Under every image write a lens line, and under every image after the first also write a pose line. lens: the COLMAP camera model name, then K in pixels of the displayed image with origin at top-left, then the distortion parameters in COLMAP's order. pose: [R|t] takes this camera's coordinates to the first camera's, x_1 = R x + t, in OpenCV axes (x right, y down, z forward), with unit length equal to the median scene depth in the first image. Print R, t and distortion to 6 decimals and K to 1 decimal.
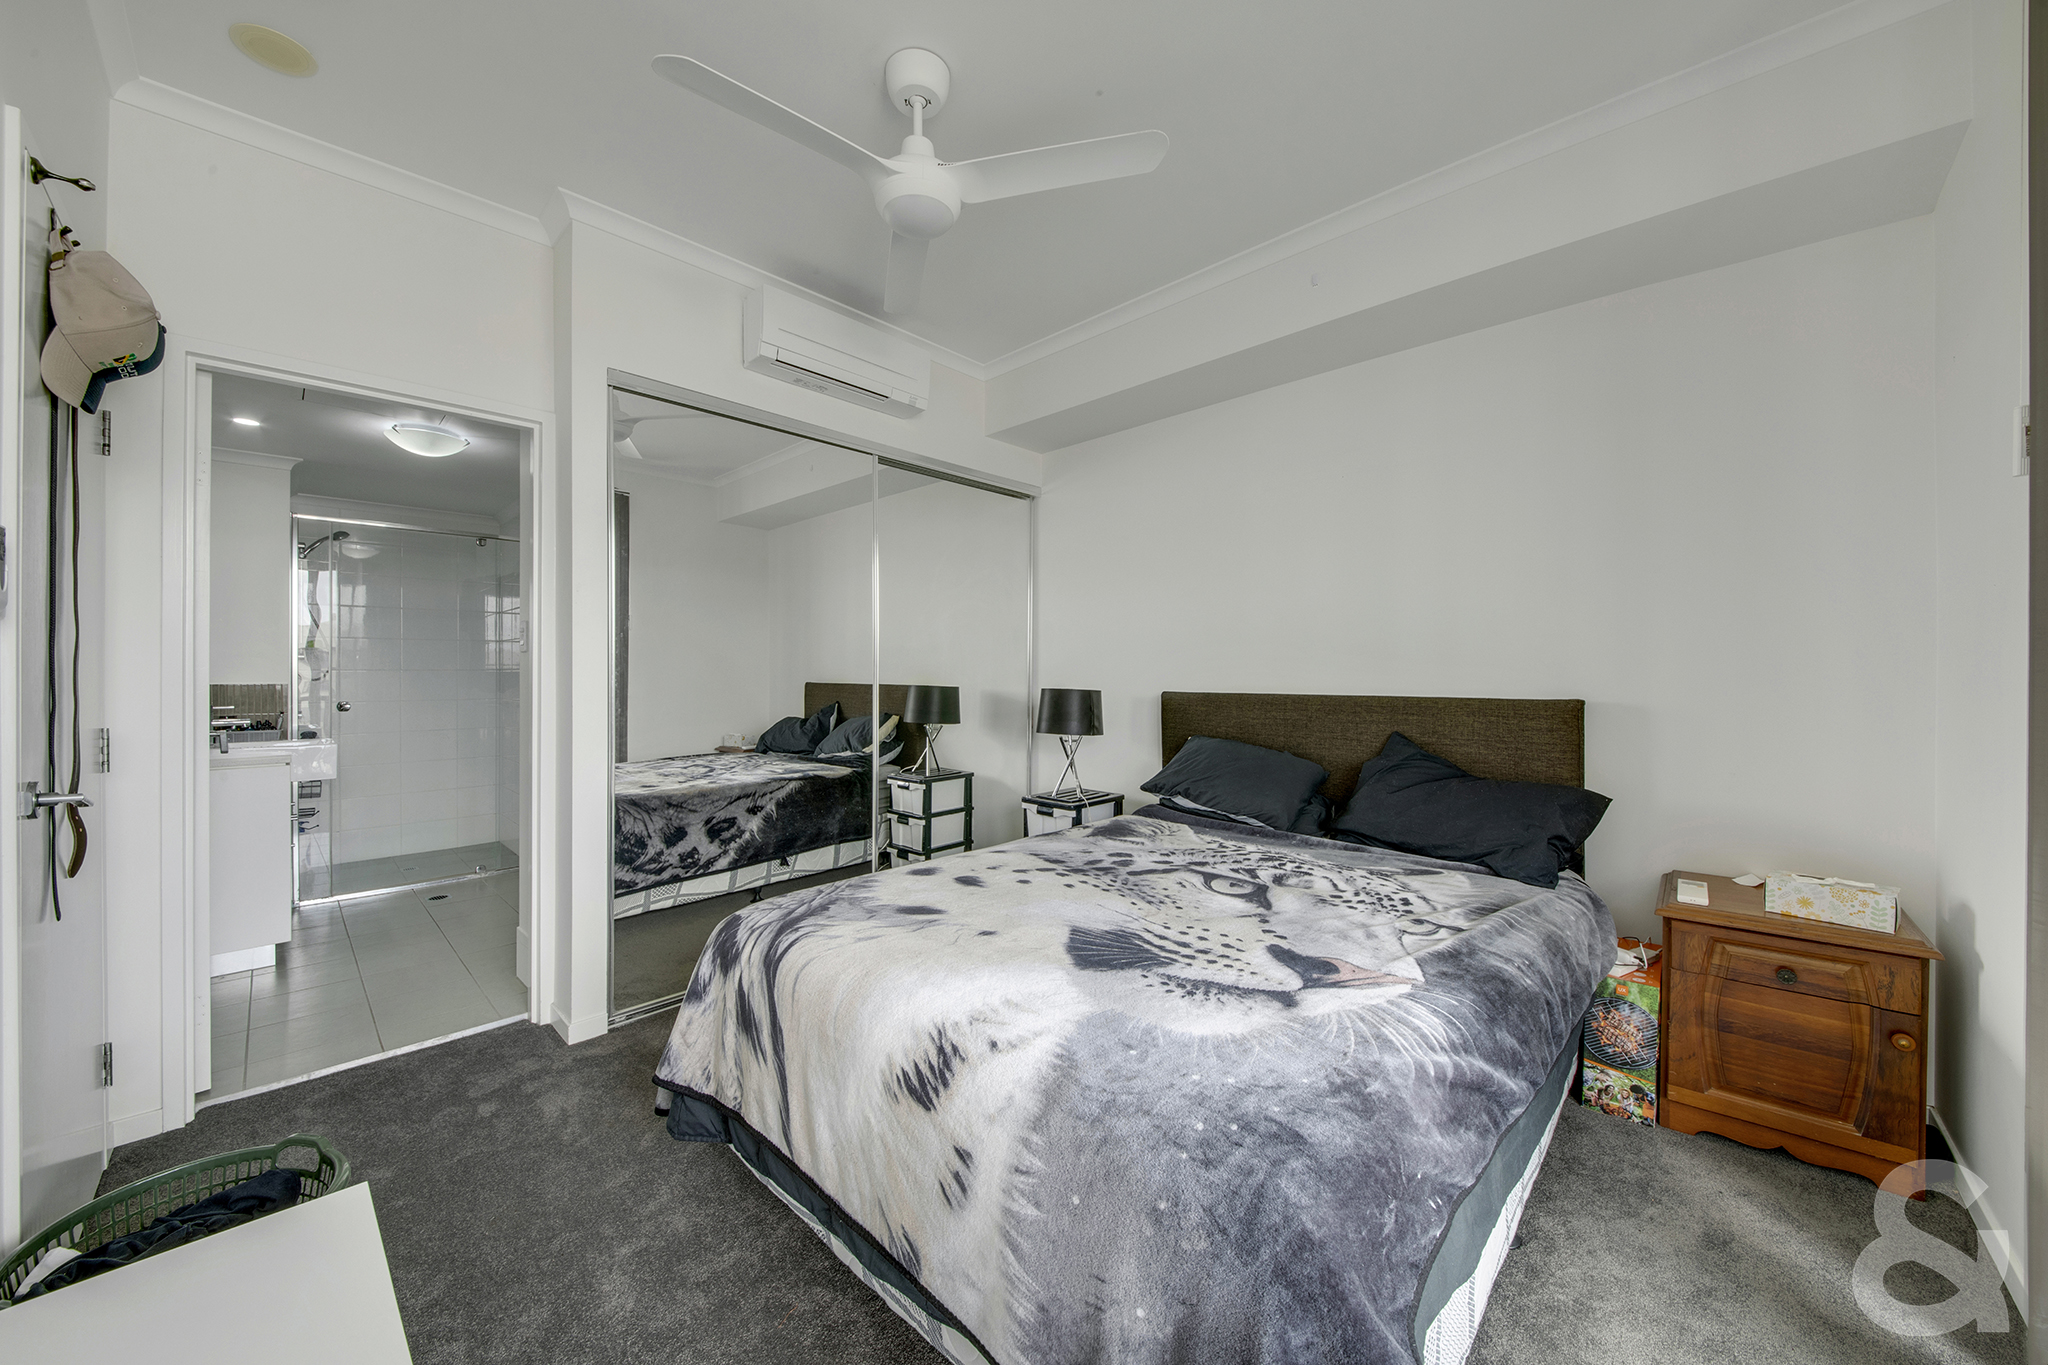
lens RADIAL K [[737.9, 0, 1034.9], [0, 737.9, 668.3], [0, 0, 1]] dist [-0.009919, -0.000767]
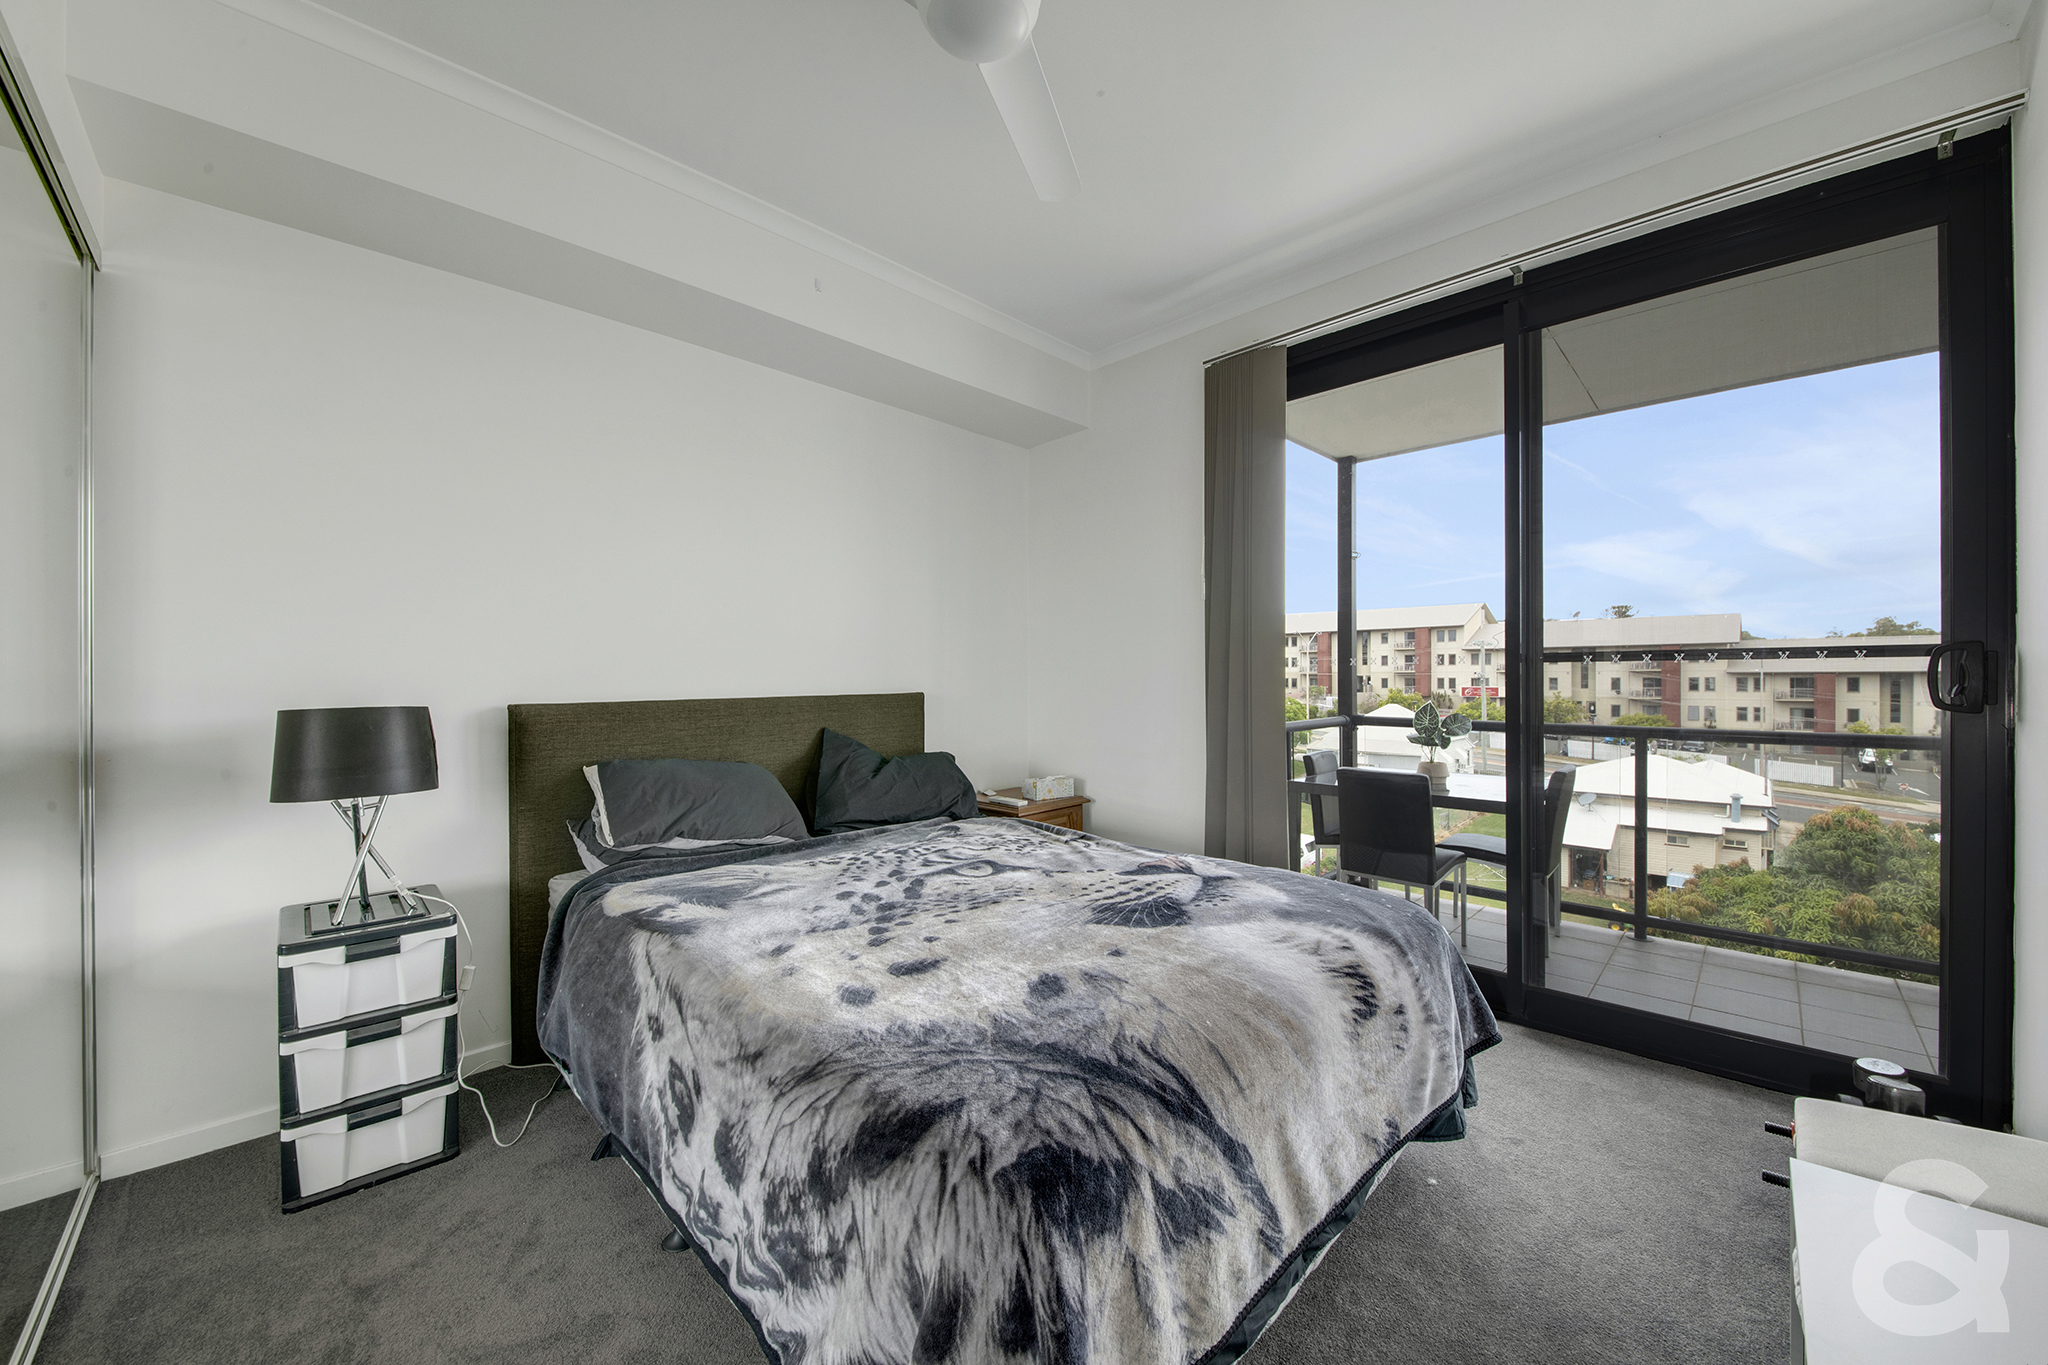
lens RADIAL K [[737.9, 0, 1035.9], [0, 737.9, 675.8], [0, 0, 1]] dist [-0.009919, -0.000767]
pose [[0.034155, -0.007607, 0.999388, -0.974660], [0.007079, 0.999948, 0.007369, 0.003716], [-0.999391, 0.006822, 0.034207, 1.050826]]
